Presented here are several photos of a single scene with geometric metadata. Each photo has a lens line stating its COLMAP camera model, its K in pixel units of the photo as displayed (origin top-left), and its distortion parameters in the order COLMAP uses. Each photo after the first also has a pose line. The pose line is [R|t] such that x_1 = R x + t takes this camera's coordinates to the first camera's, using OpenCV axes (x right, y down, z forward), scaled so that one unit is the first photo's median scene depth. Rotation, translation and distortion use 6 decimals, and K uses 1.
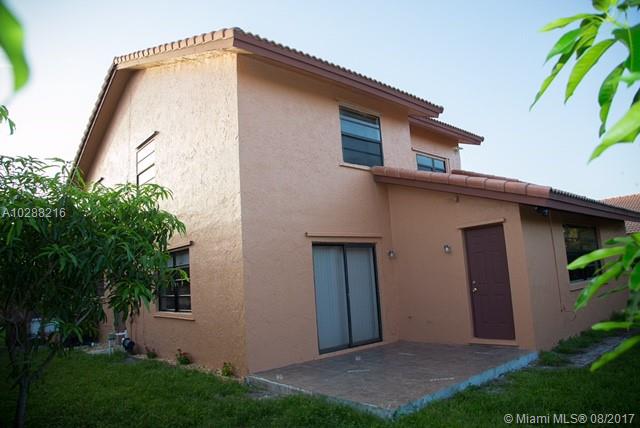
lens RADIAL K [[435.9, 0, 324.6], [0, 435.9, 215.5], [0, 0, 1]] dist [-0.121753, 0.070136]
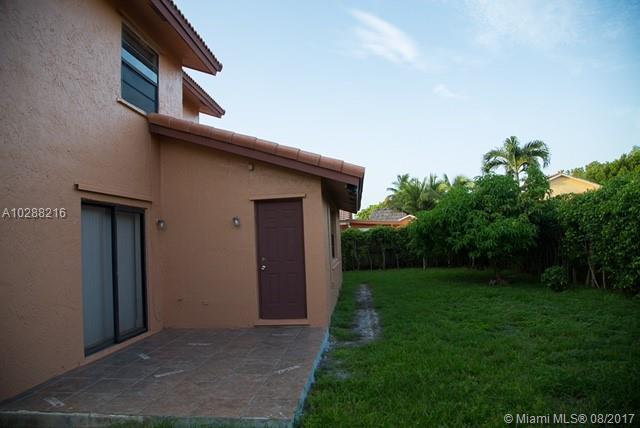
lens RADIAL K [[435.9, 0, 324.6], [0, 435.9, 215.5], [0, 0, 1]] dist [-0.121753, 0.070136]
pose [[0.731999, 0.071616, 0.677532, -0.186324], [-0.102865, 0.994677, 0.005996, 0.040431], [-0.673496, -0.074084, 0.735469, 0.219089]]
